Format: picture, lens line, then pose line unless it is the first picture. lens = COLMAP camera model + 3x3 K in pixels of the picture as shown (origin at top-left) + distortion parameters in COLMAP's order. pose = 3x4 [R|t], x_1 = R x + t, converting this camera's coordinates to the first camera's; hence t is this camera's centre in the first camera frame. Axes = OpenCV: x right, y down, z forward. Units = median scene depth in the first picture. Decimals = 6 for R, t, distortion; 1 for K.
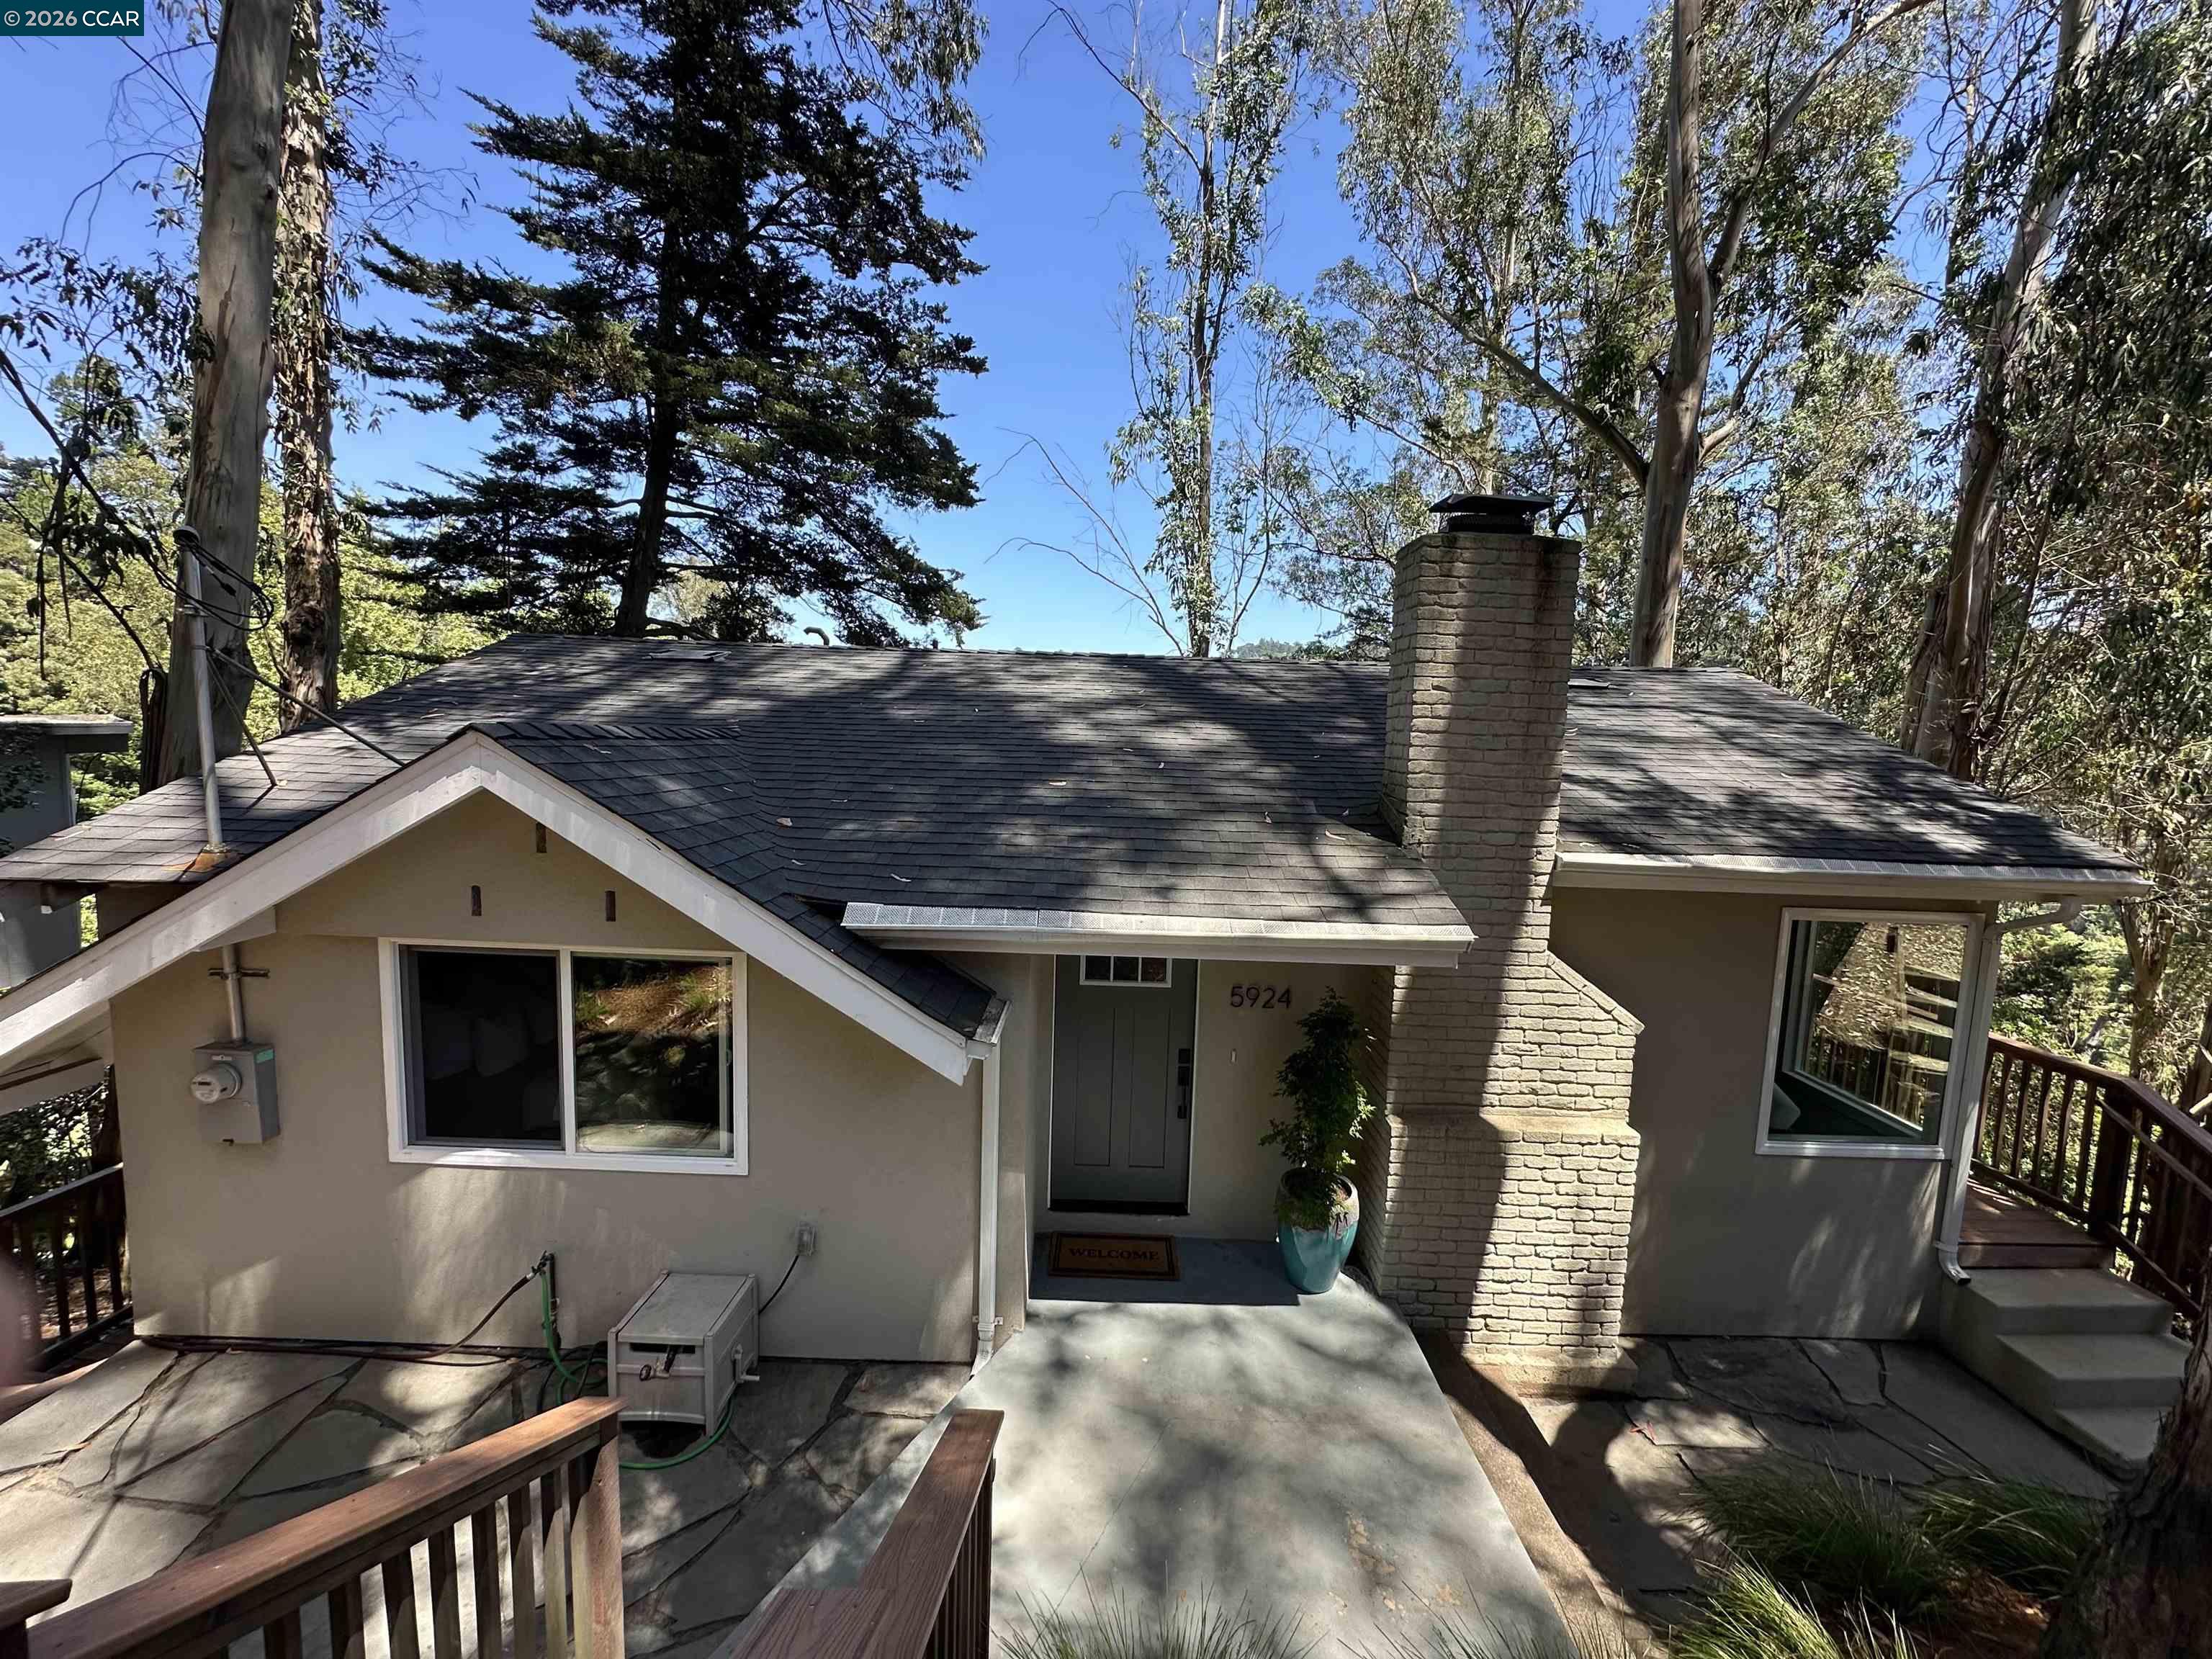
lens RADIAL K [[884.1, 0, 1106.0], [0, 884.1, 826.9], [0, 0, 1]] dist [-0.003036, 0.000735]
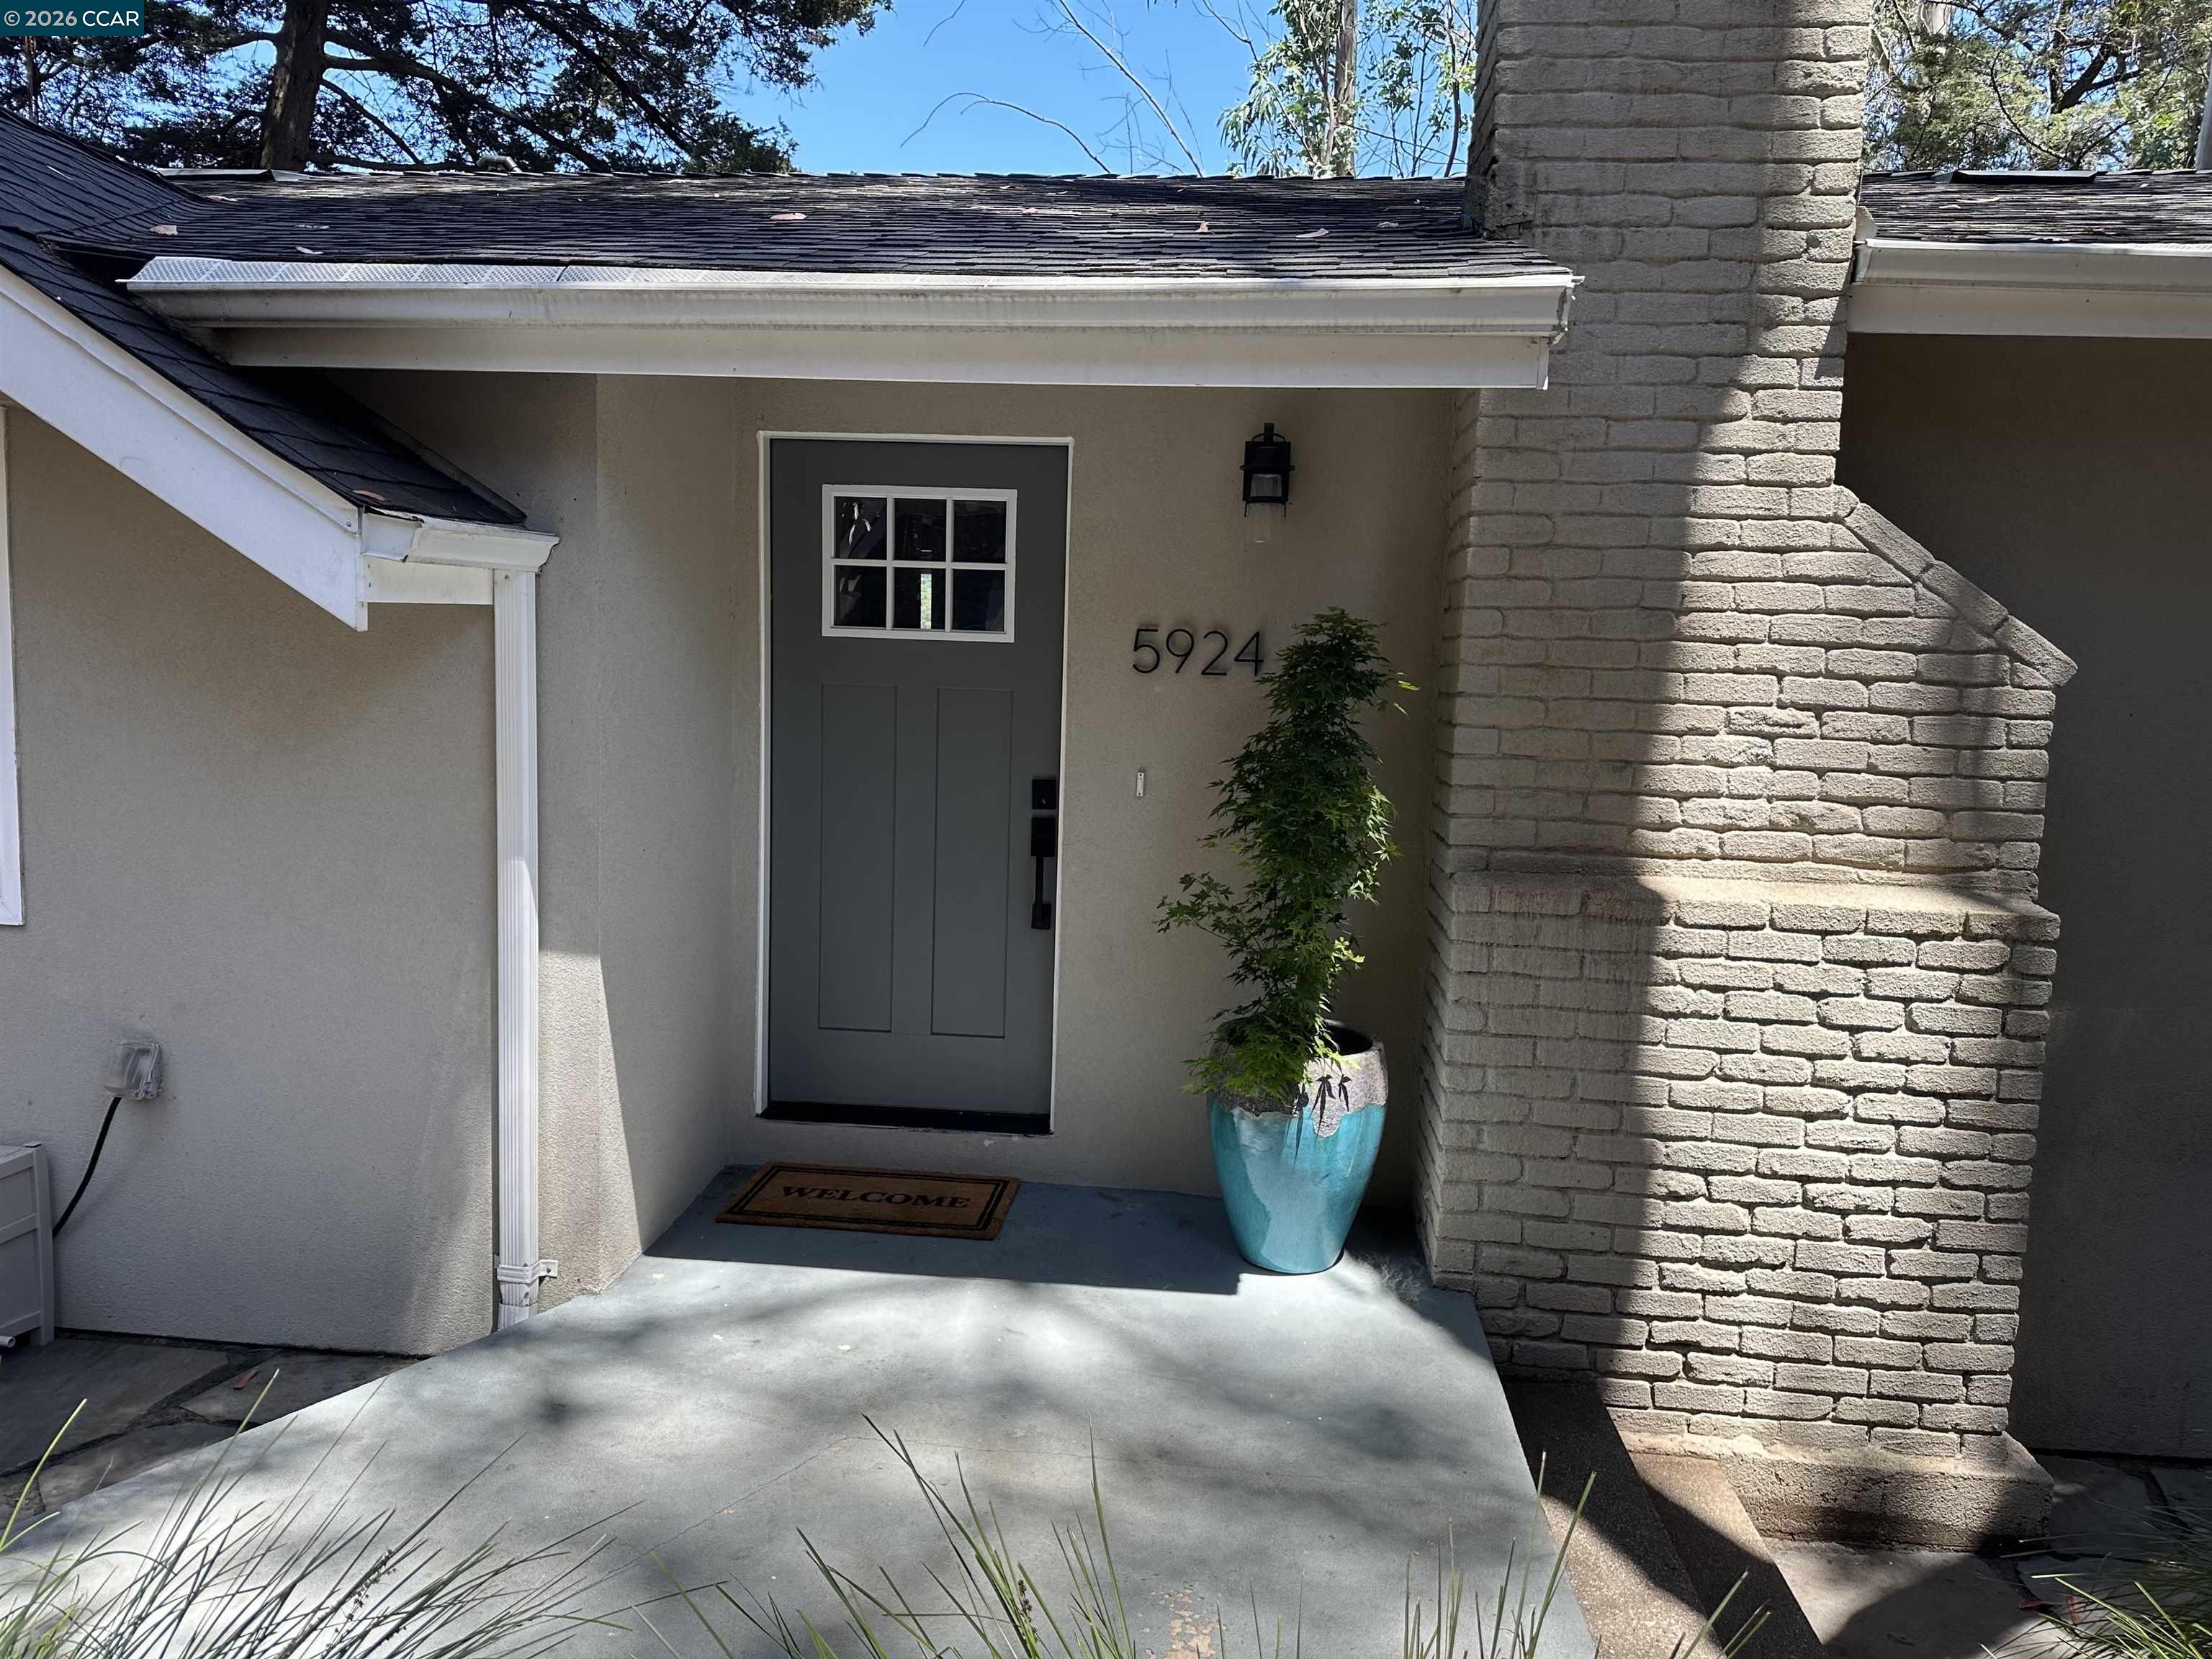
lens RADIAL K [[1570.5, 0, 1106.0], [0, 1570.5, 829.5], [0, 0, 1]] dist [0.042838, -0.058884]
pose [[0.995232, 0.010204, -0.097004, 0.090165], [-0.010315, 0.999947, -0.000644, 0.125037], [0.096992, 0.001641, 0.995284, 0.082478]]
